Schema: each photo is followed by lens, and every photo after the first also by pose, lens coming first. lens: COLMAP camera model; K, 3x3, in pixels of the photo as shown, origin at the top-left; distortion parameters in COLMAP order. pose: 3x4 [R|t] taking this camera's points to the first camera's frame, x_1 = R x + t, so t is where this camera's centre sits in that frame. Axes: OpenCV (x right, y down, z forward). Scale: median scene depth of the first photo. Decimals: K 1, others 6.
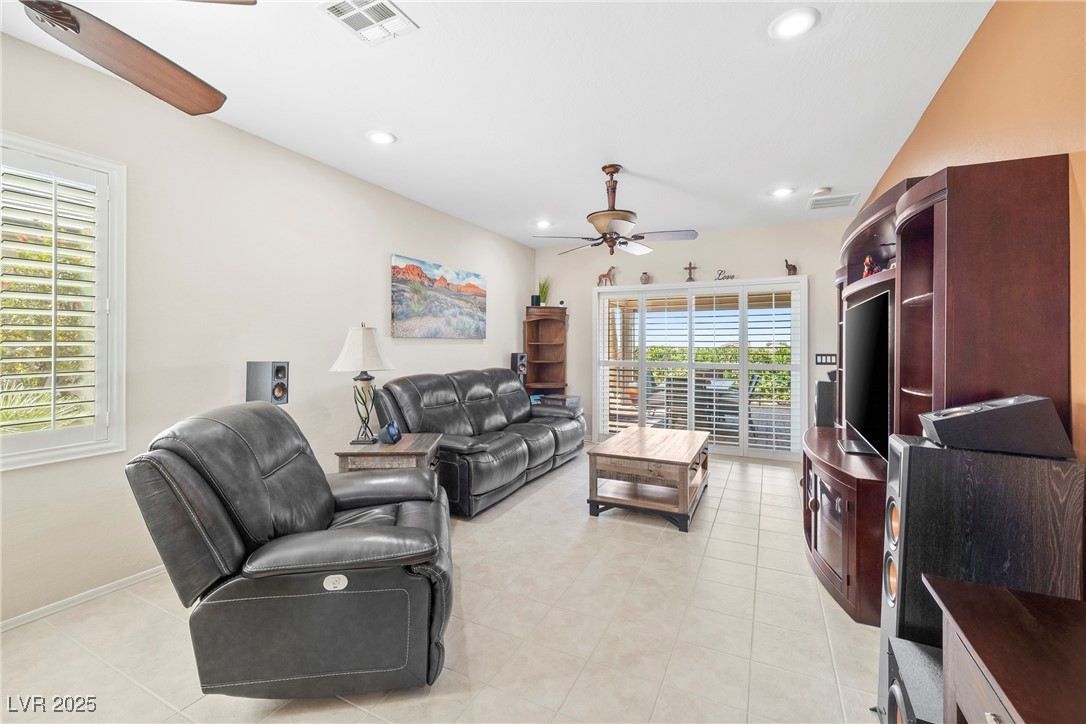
lens RADIAL K [[456.0, 0, 539.3], [0, 456.0, 347.7], [0, 0, 1]] dist [0.001312, 0.000109]
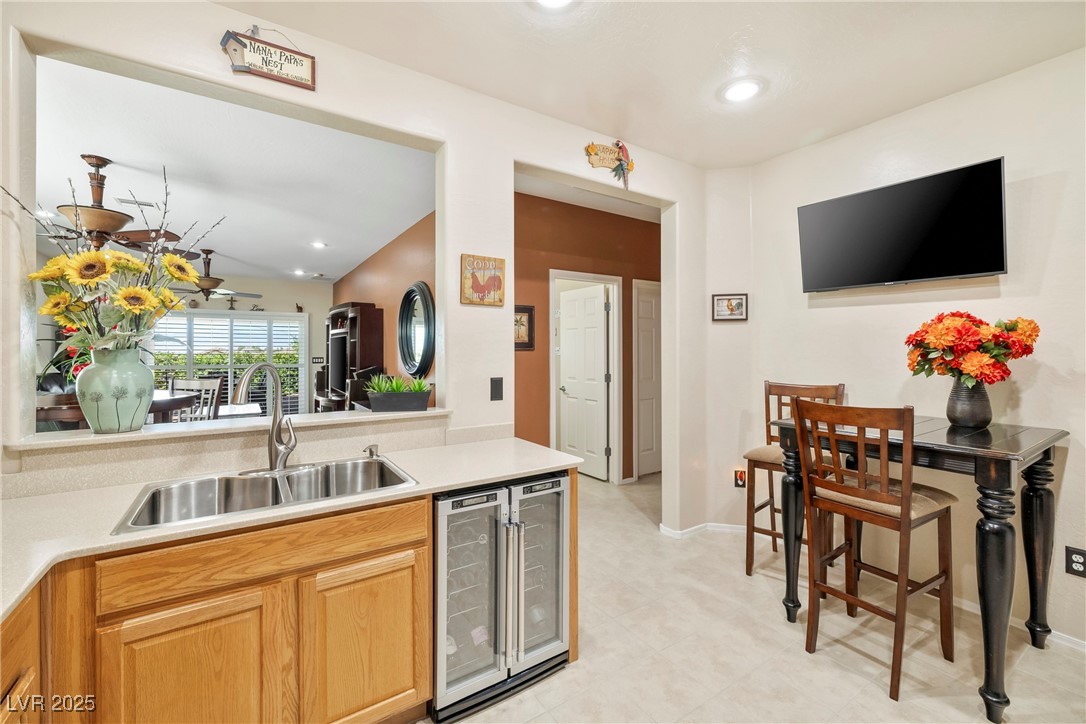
lens RADIAL K [[456.0, 0, 539.3], [0, 456.0, 347.7], [0, 0, 1]] dist [0.001312, 0.000109]
pose [[0.500892, 0.002994, 0.865505, -0.551455], [0.005383, 0.999964, -0.006575, -0.009124], [-0.865493, 0.007953, 0.500857, -0.738553]]
